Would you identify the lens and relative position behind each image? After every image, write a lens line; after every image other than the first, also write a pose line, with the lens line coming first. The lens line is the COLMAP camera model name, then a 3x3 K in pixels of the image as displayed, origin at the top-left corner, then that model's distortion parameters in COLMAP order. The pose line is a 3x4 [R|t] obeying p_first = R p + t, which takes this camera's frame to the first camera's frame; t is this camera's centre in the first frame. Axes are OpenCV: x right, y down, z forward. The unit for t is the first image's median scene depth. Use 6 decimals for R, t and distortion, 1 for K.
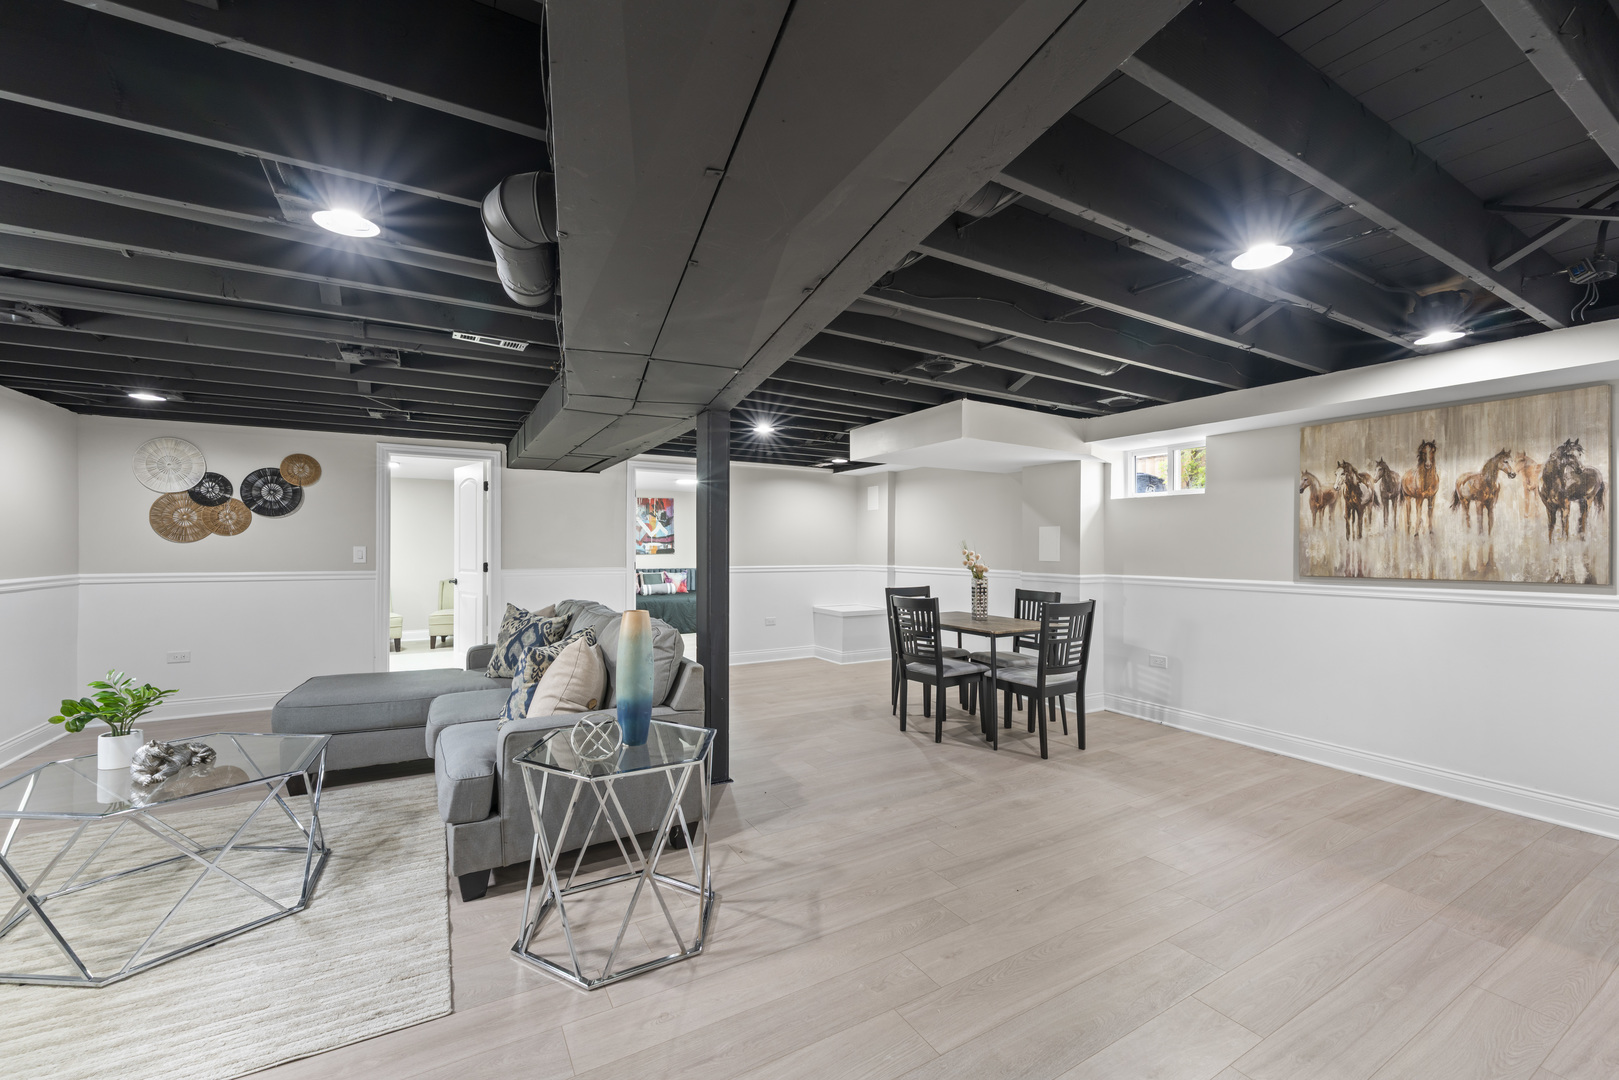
lens RADIAL K [[652.8, 0, 786.8], [0, 652.8, 541.1], [0, 0, 1]] dist [-0.000298, -0.001559]
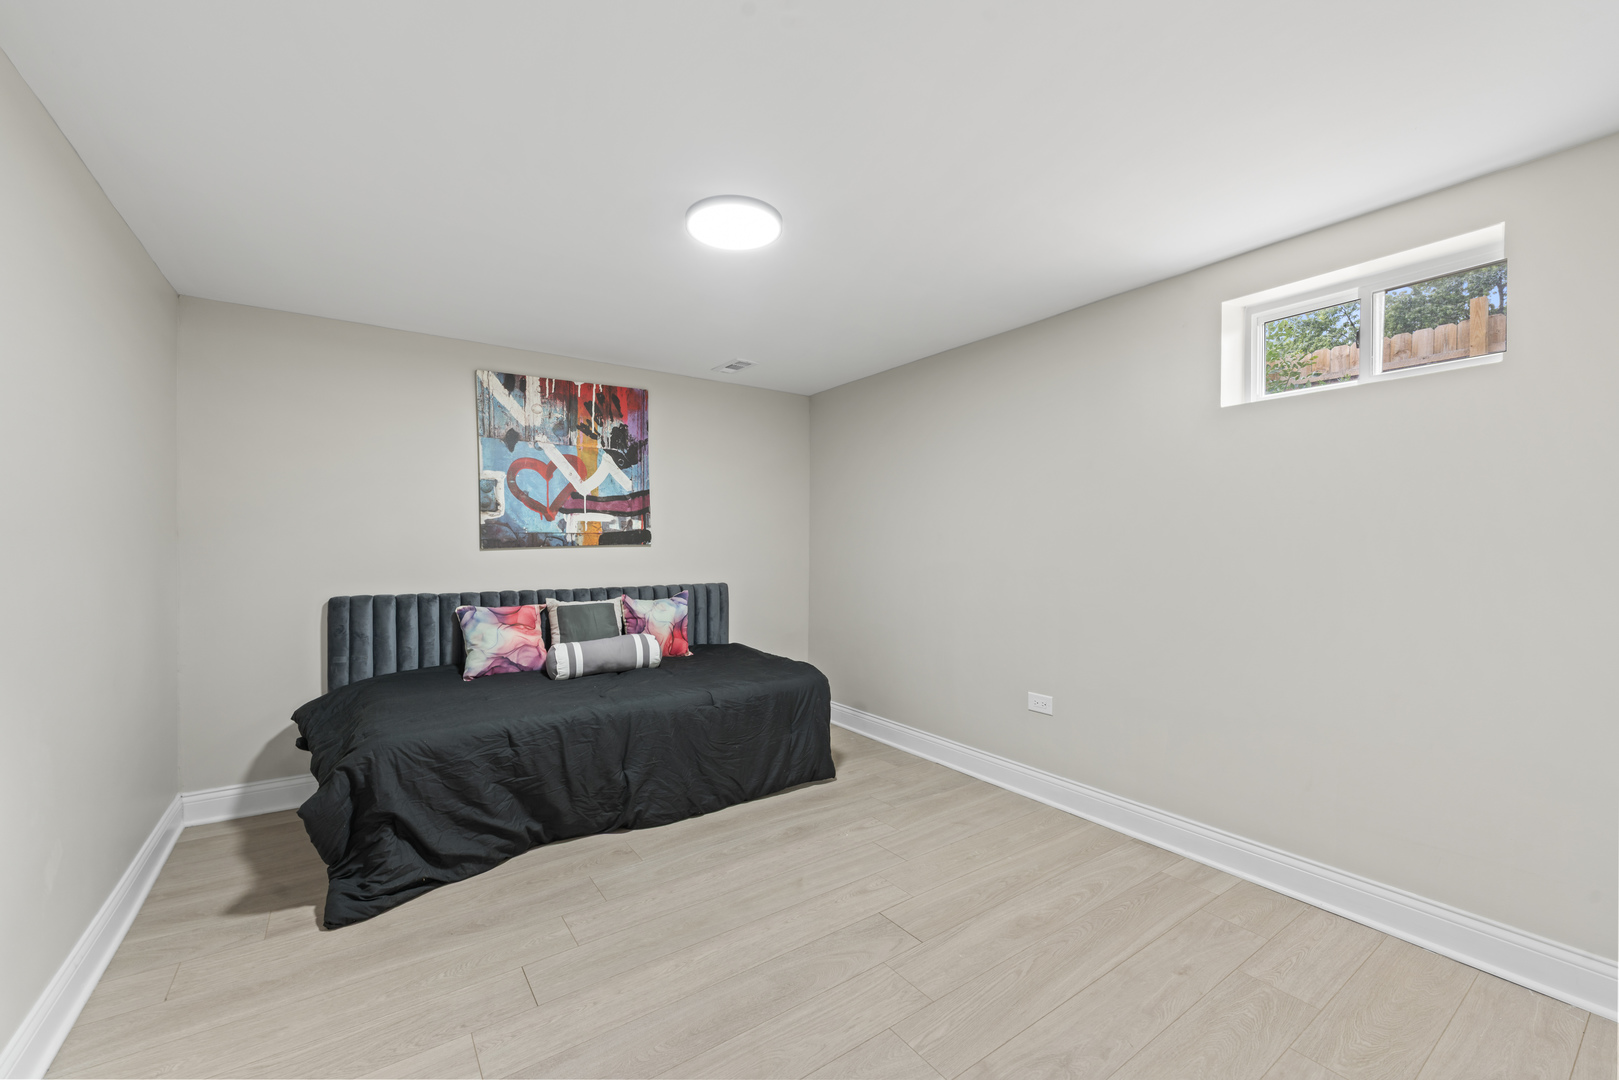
lens RADIAL K [[652.8, 0, 802.3], [0, 652.8, 542.1], [0, 0, 1]] dist [-0.000298, -0.001559]
pose [[0.994379, -0.000258, 0.105879, -0.129729], [-0.001318, 0.999889, 0.014815, 0.012729], [-0.105871, -0.014871, 0.994269, 0.646805]]
